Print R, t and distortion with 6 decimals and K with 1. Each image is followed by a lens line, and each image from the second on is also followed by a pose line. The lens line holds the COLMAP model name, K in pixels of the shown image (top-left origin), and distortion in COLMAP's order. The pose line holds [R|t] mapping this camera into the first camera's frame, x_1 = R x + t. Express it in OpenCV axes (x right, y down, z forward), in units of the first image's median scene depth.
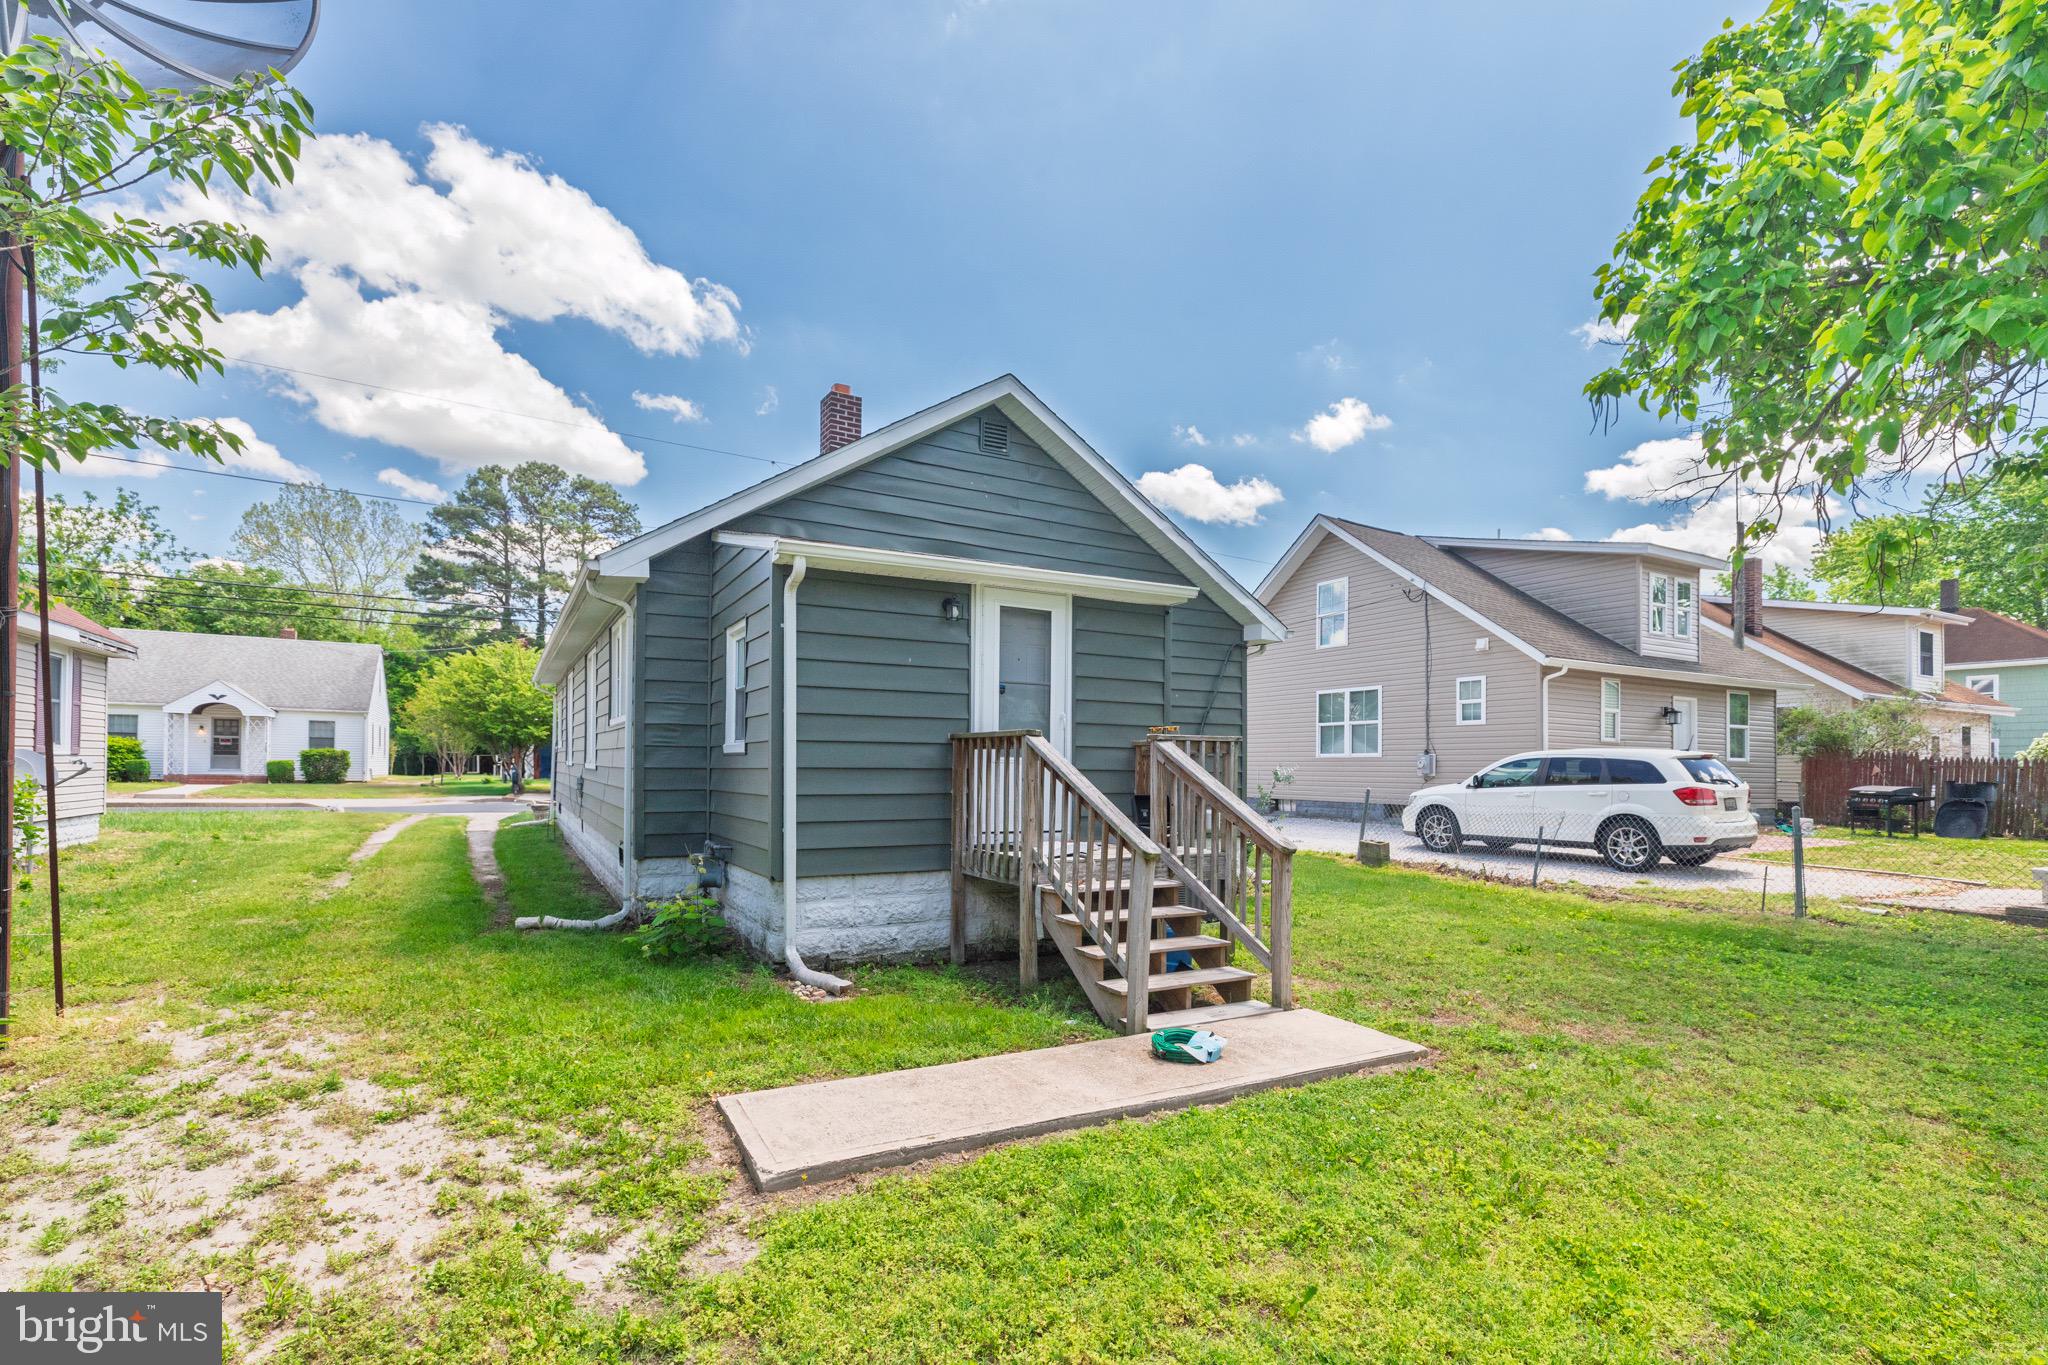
lens RADIAL K [[944.9, 0, 1029.0], [0, 944.9, 750.2], [0, 0, 1]] dist [0.001148, -0.000003]
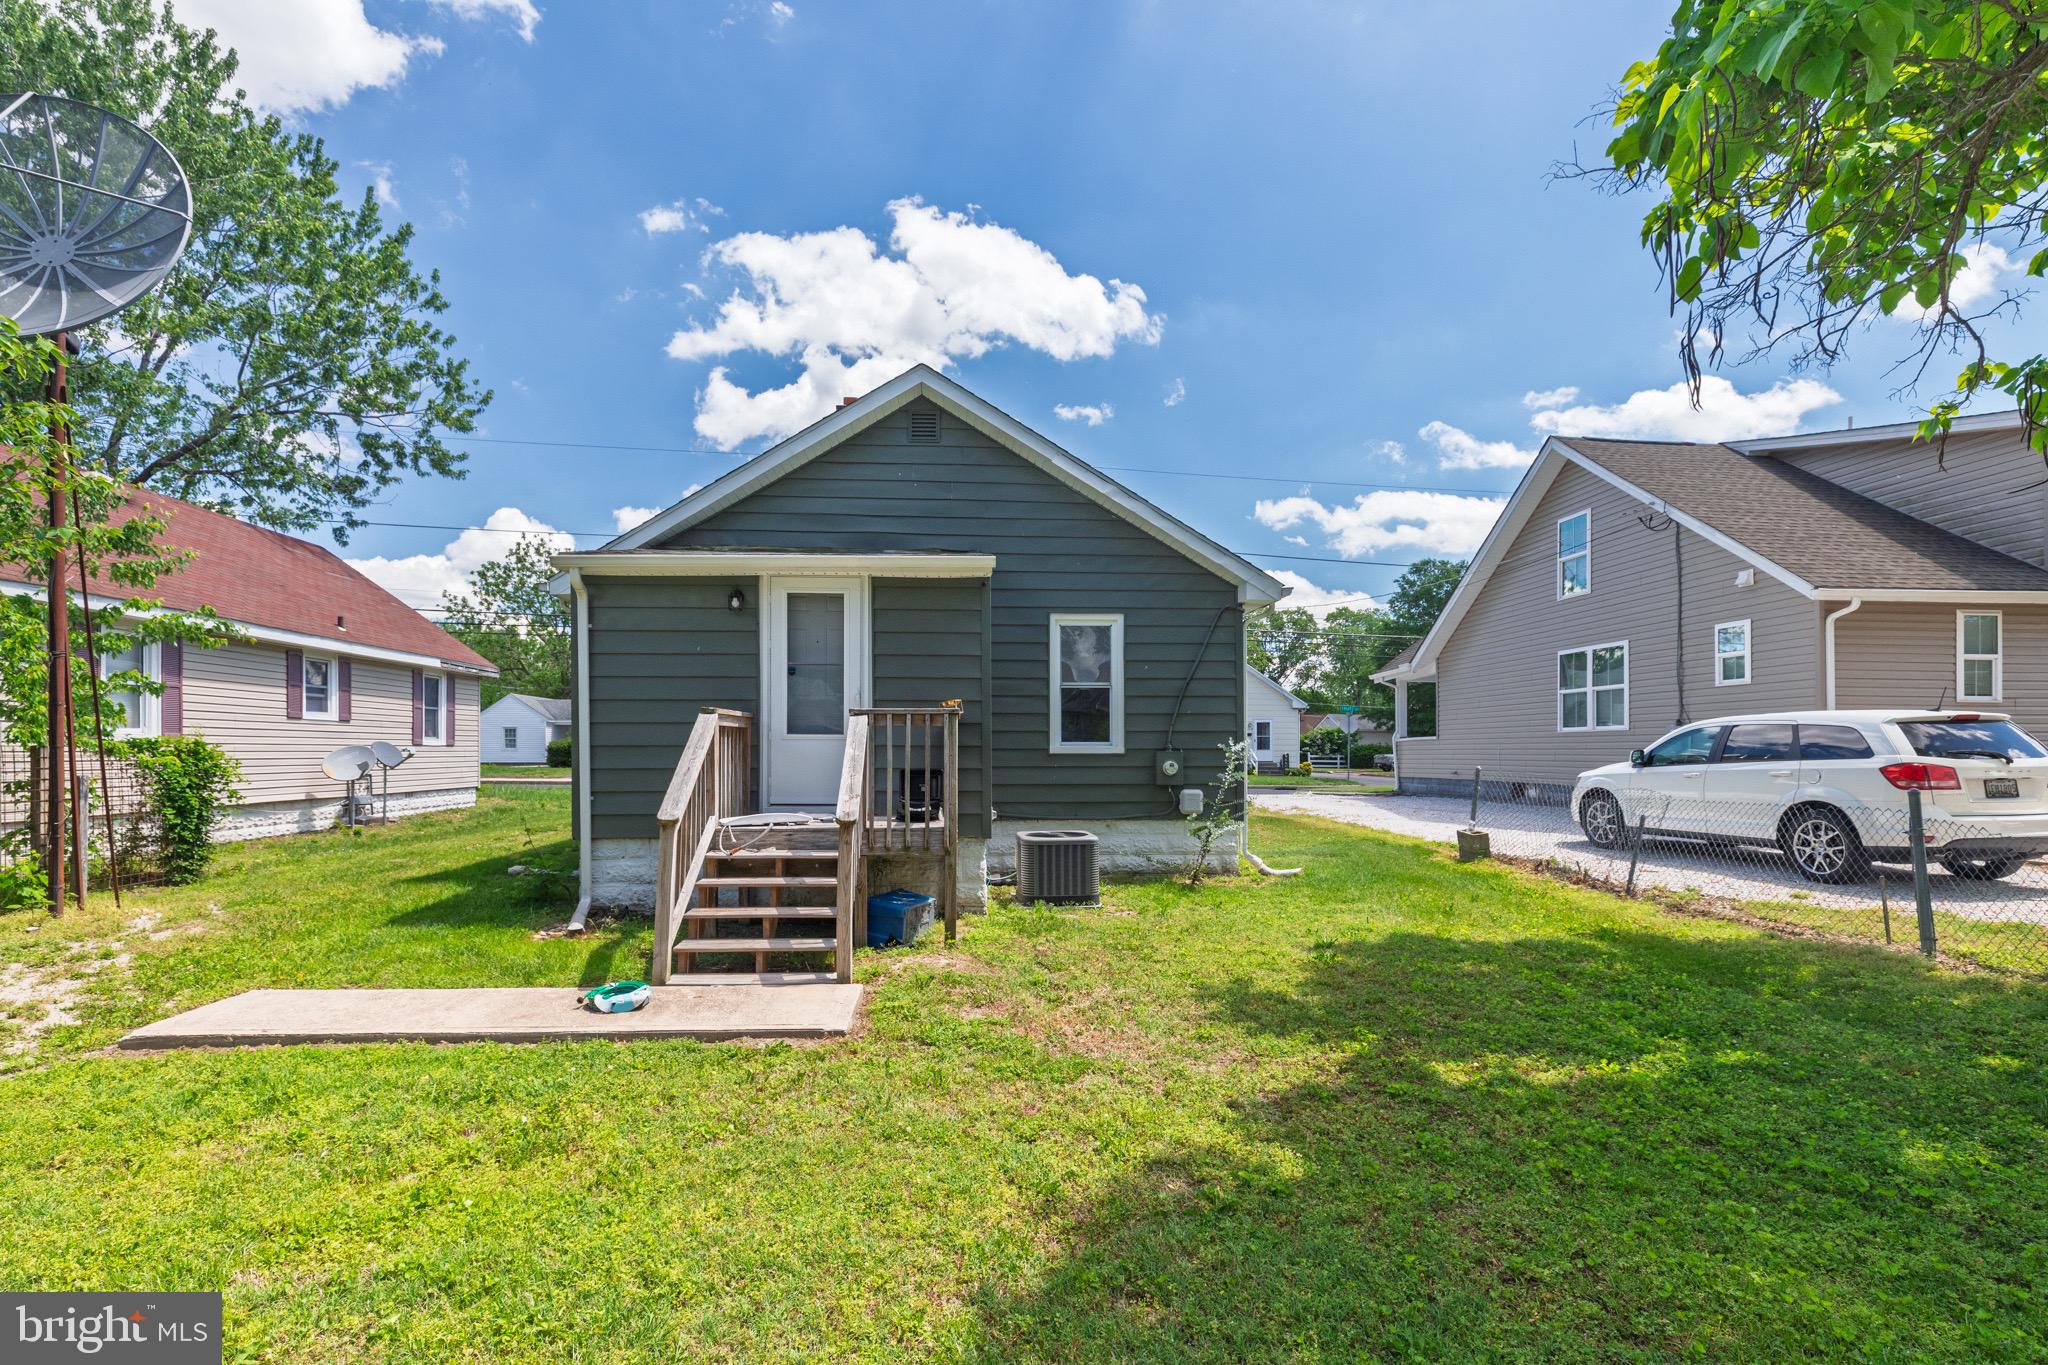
lens RADIAL K [[934.6, 0, 978.3], [0, 934.6, 737.2], [0, 0, 1]] dist [0.002036, 0.000396]
pose [[0.898753, -0.015784, -0.438172, 0.386713], [0.016628, 0.999860, -0.001911, 0.009668], [0.438141, -0.005568, 0.898889, 0.085238]]
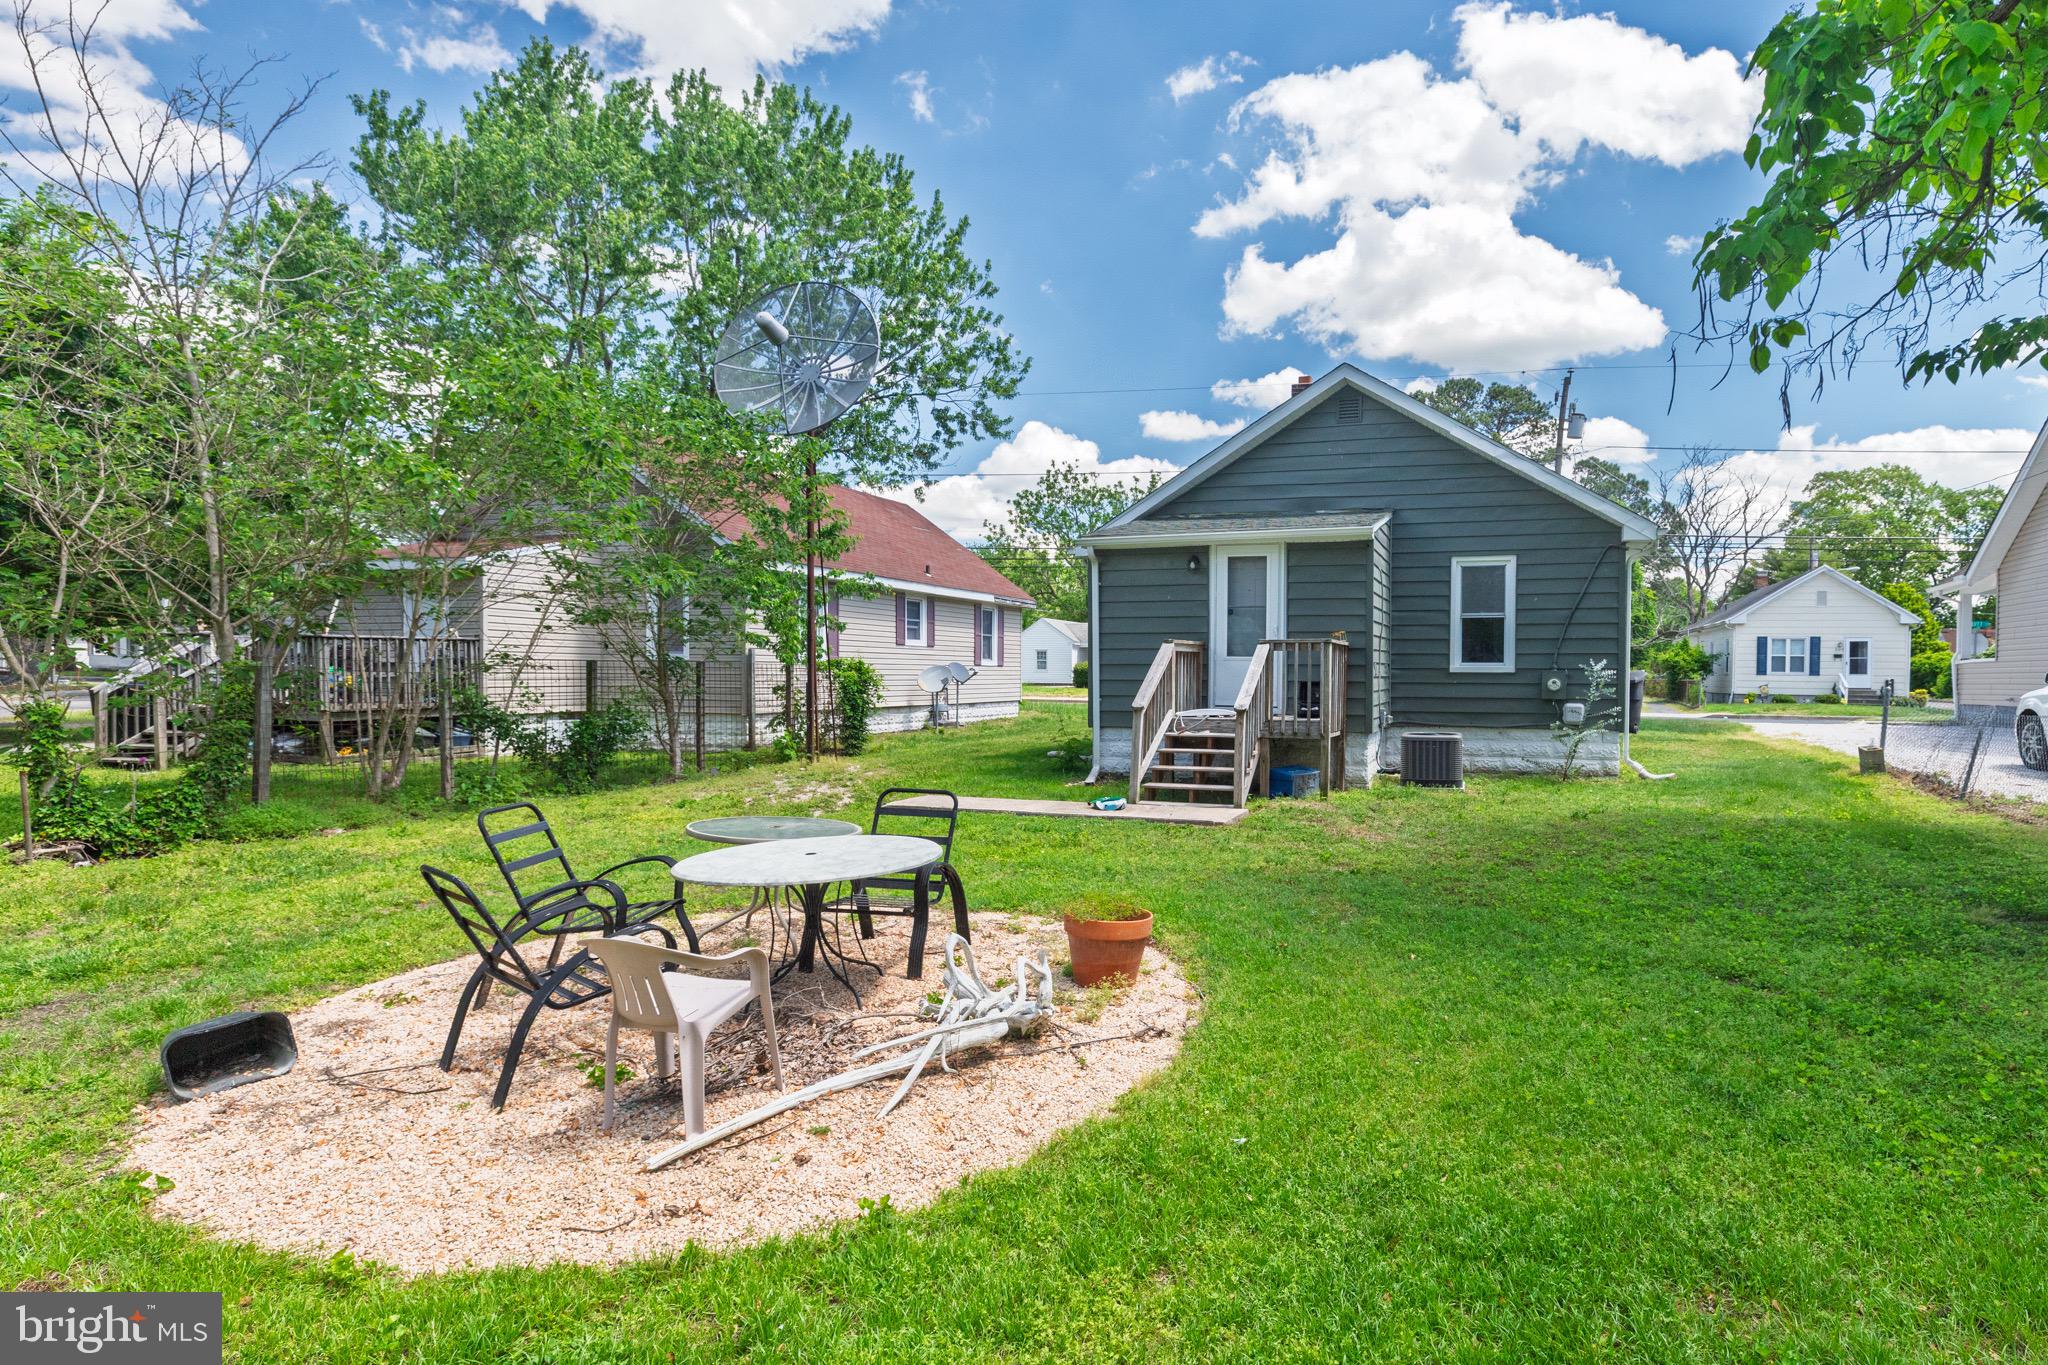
lens RADIAL K [[960.2, 0, 988.8], [0, 960.2, 690.2], [0, 0, 1]] dist [0.002063, -0.000306]
pose [[0.562562, 0.011223, -0.826679, 0.631433], [0.012908, 0.999667, 0.022355, 0.013171], [0.826654, -0.023247, 0.562230, -0.114897]]
